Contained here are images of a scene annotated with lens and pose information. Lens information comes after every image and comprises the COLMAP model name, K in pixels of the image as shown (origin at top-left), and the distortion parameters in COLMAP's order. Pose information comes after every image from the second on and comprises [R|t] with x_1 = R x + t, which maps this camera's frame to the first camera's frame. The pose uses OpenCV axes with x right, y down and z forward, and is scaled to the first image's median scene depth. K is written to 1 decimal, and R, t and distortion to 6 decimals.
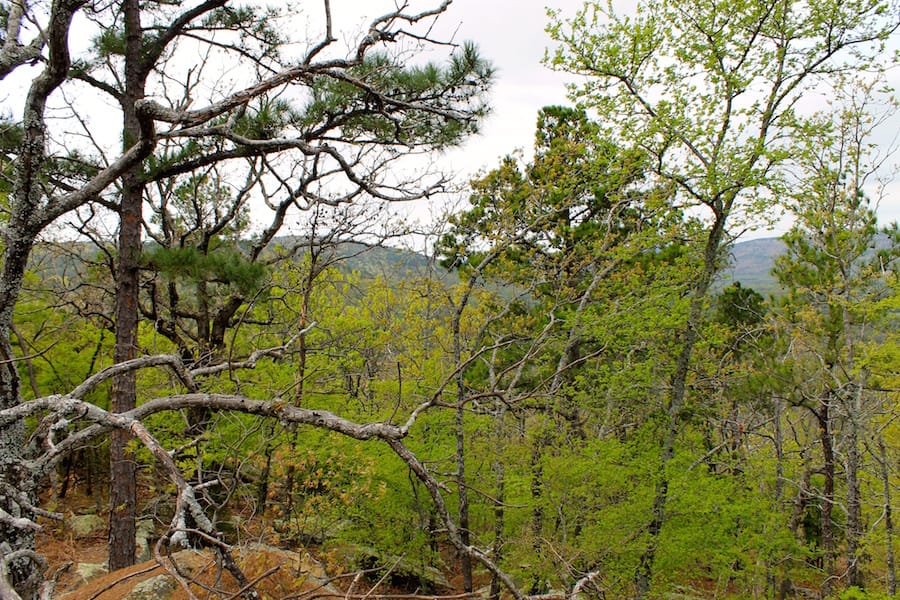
lens RADIAL K [[746.8, 0, 450.0], [0, 746.8, 301.5], [0, 0, 1]] dist [-0.042951, -0.004140]
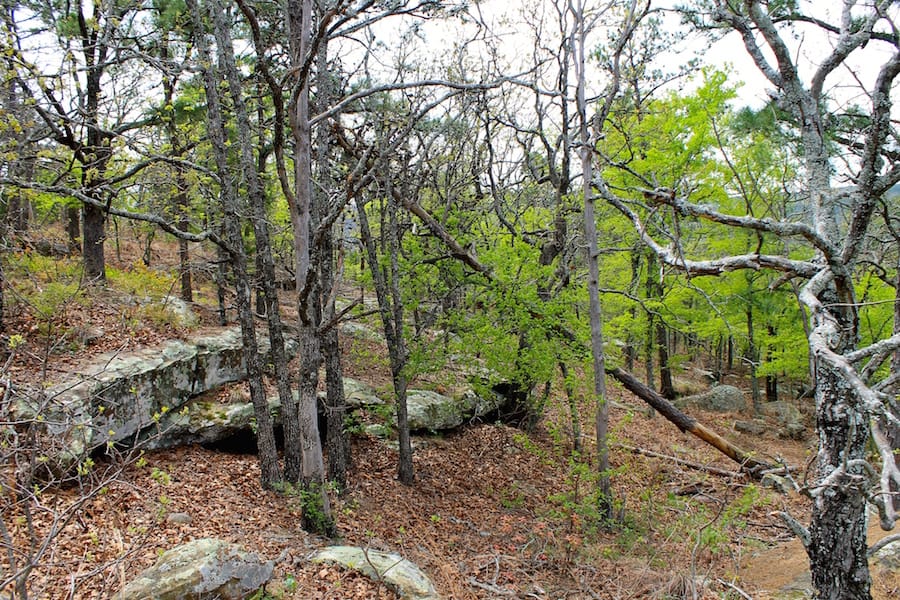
lens RADIAL K [[746.8, 0, 450.0], [0, 746.8, 301.1], [0, 0, 1]] dist [-0.042951, -0.004140]
pose [[0.593263, 0.035705, -0.804216, -0.017618], [0.020332, 0.998033, 0.059310, -0.008469], [0.804752, -0.051538, 0.591370, -0.246774]]
